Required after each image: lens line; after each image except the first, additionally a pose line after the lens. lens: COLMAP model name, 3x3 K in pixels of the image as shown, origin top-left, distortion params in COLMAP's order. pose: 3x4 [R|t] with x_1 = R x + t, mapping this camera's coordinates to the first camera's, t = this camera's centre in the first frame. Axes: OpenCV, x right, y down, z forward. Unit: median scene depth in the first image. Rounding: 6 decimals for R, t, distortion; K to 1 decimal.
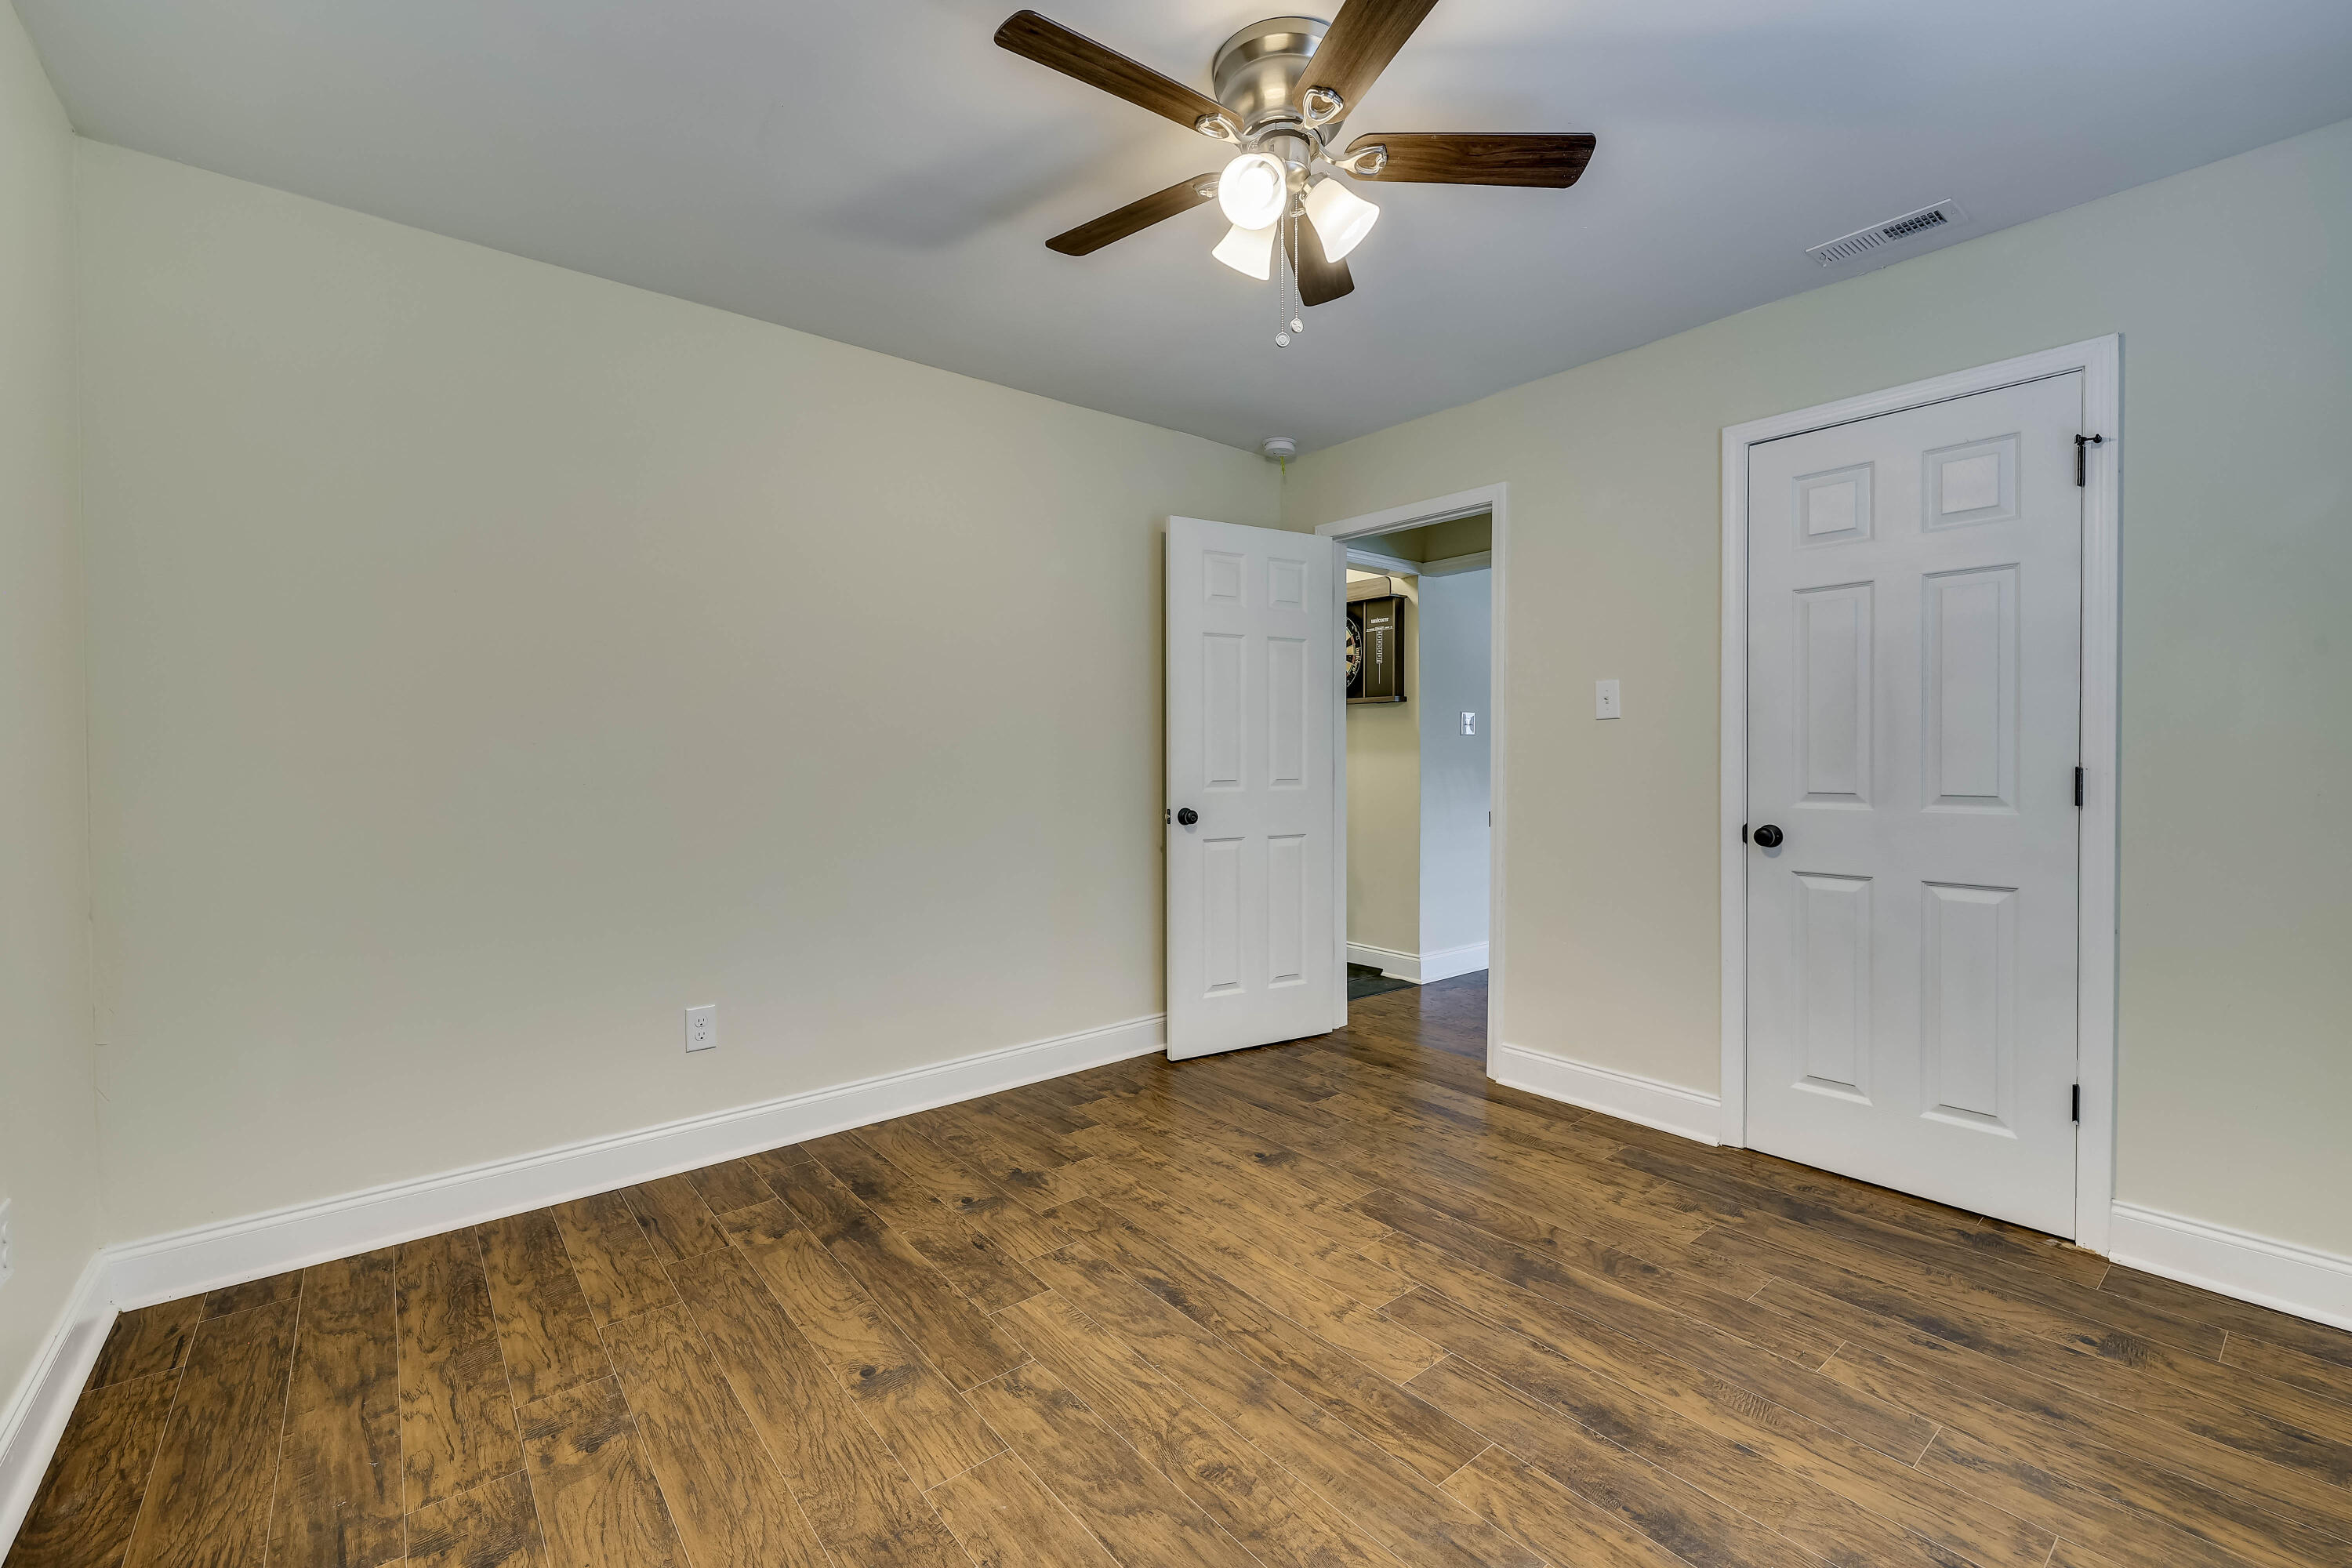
lens RADIAL K [[1017.6, 0, 1165.0], [0, 1017.6, 773.4], [0, 0, 1]] dist [0.000804, 0.000061]
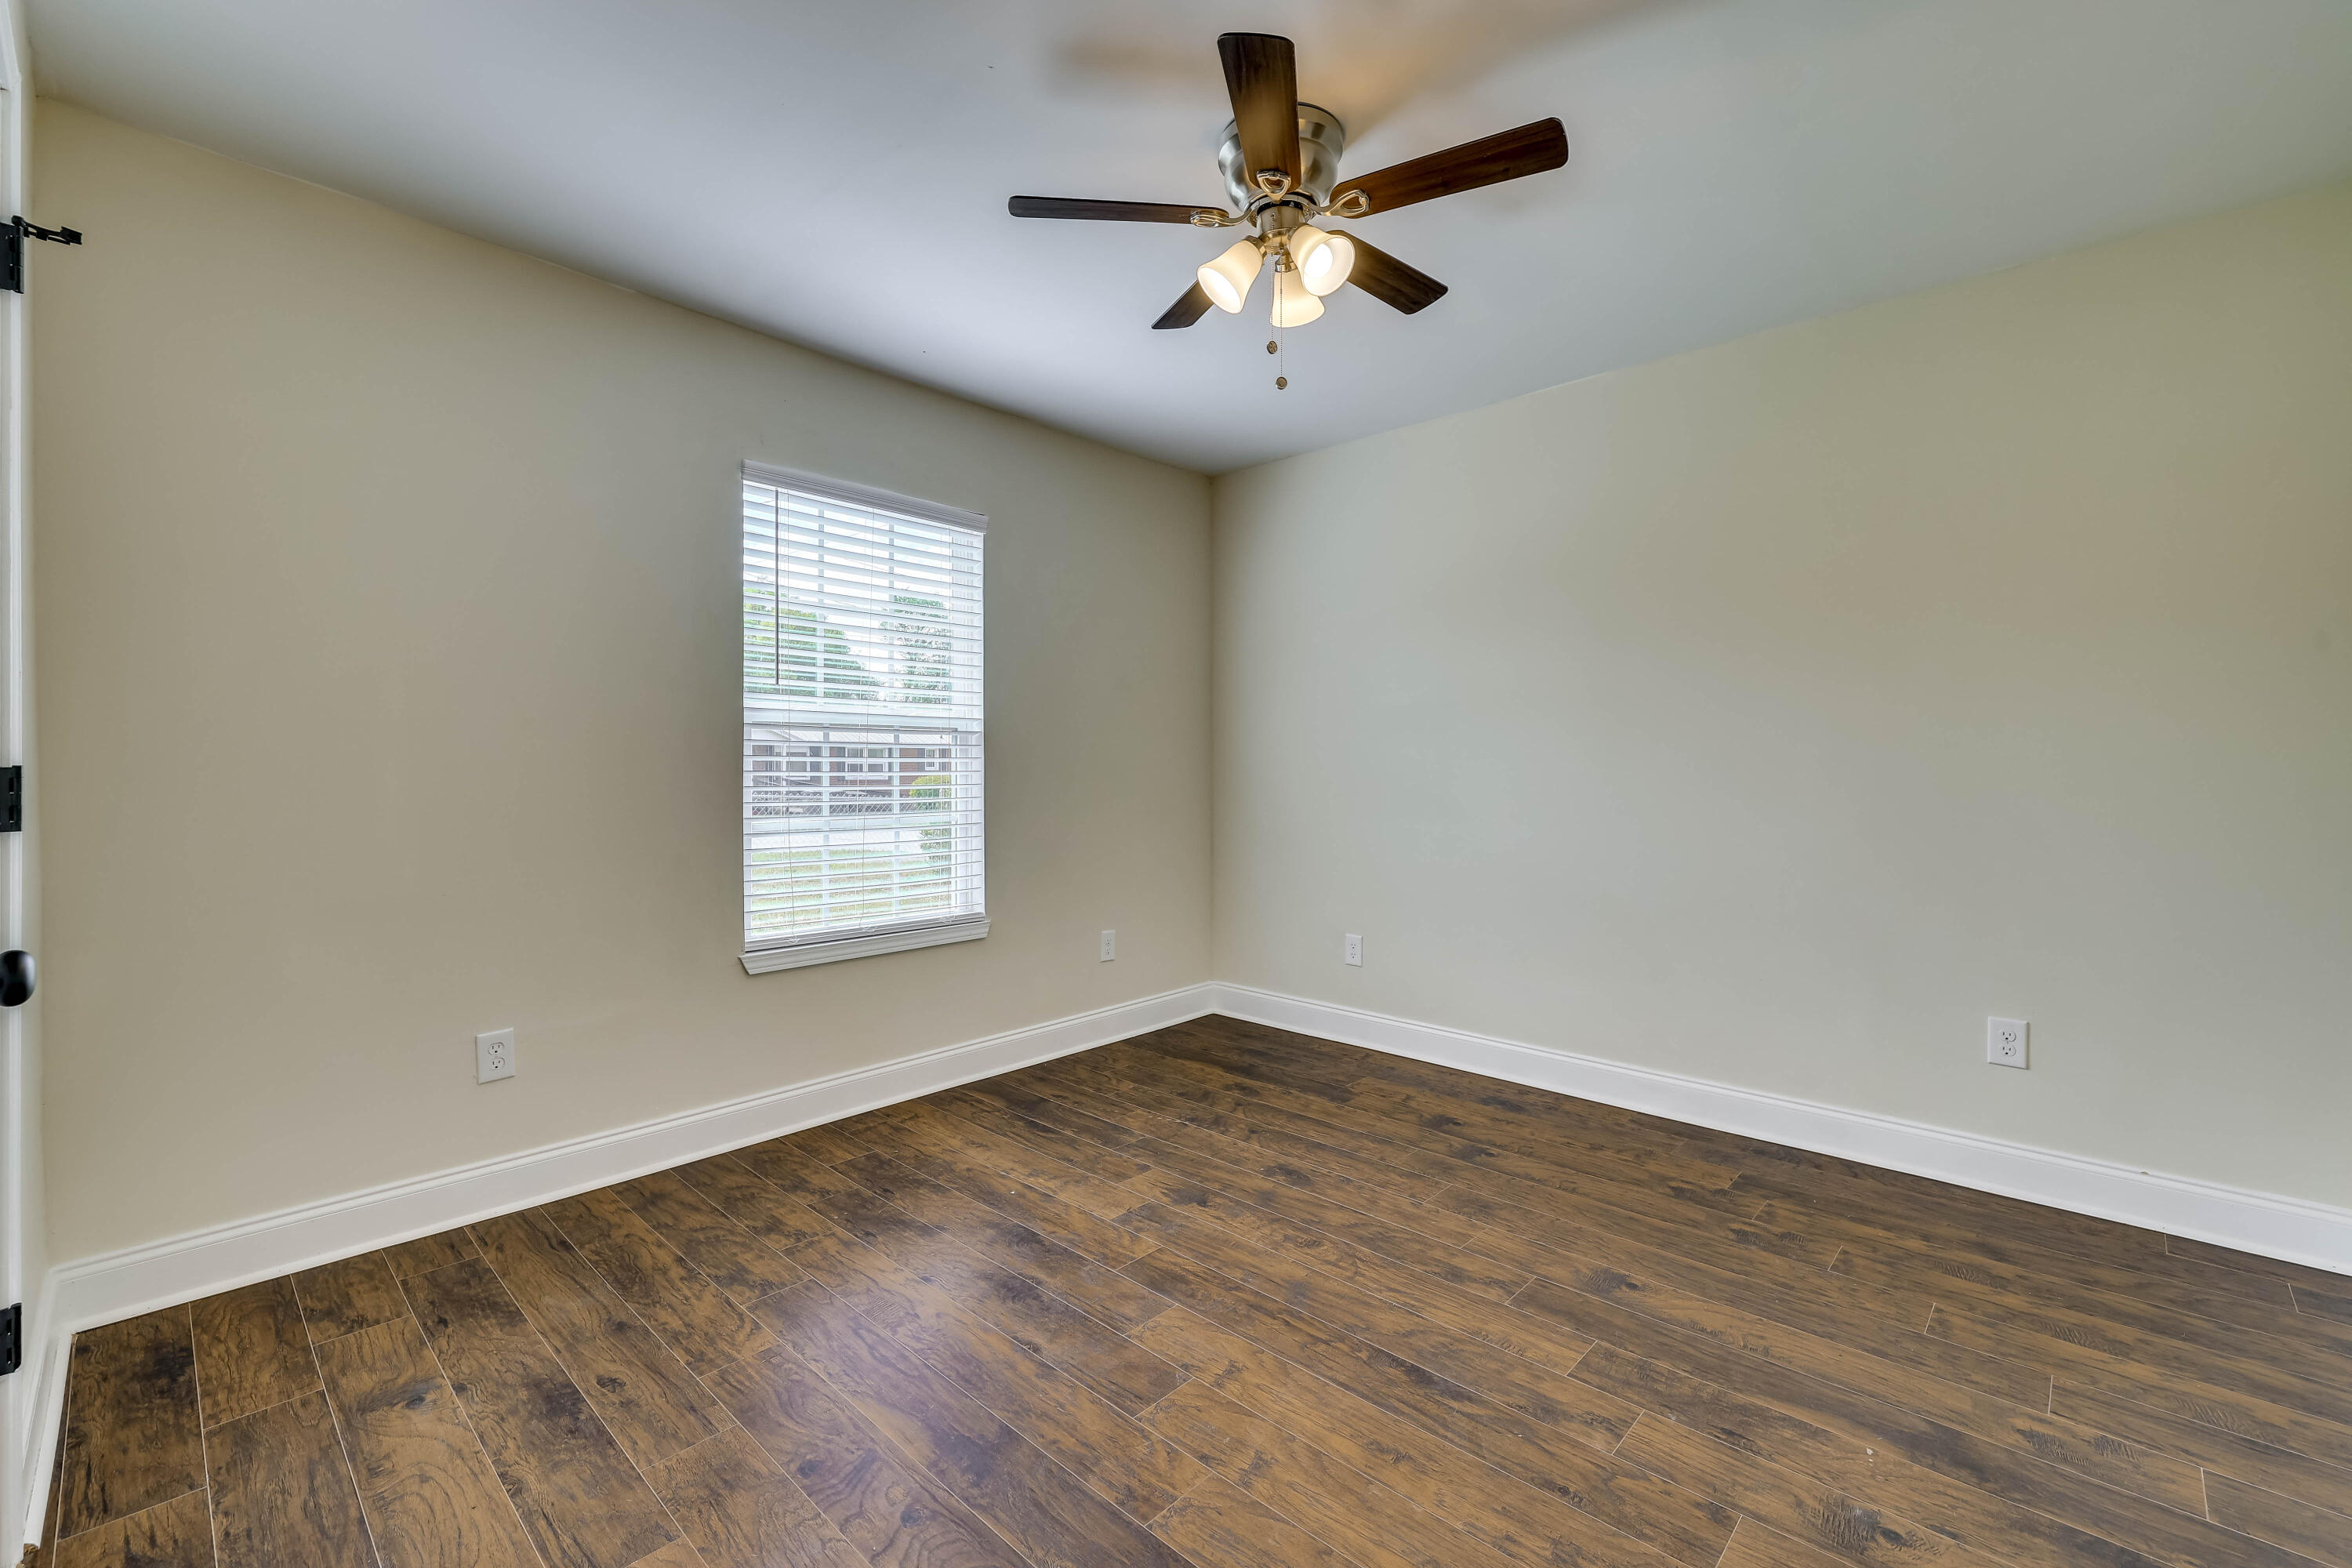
lens RADIAL K [[1017.6, 0, 1165.0], [0, 1017.6, 773.4], [0, 0, 1]] dist [0.000804, 0.000061]
pose [[-0.992025, 0.003614, -0.125992, 0.370116], [0.000619, 0.999717, 0.023800, -0.020424], [0.126042, 0.023532, -0.991746, 2.026077]]
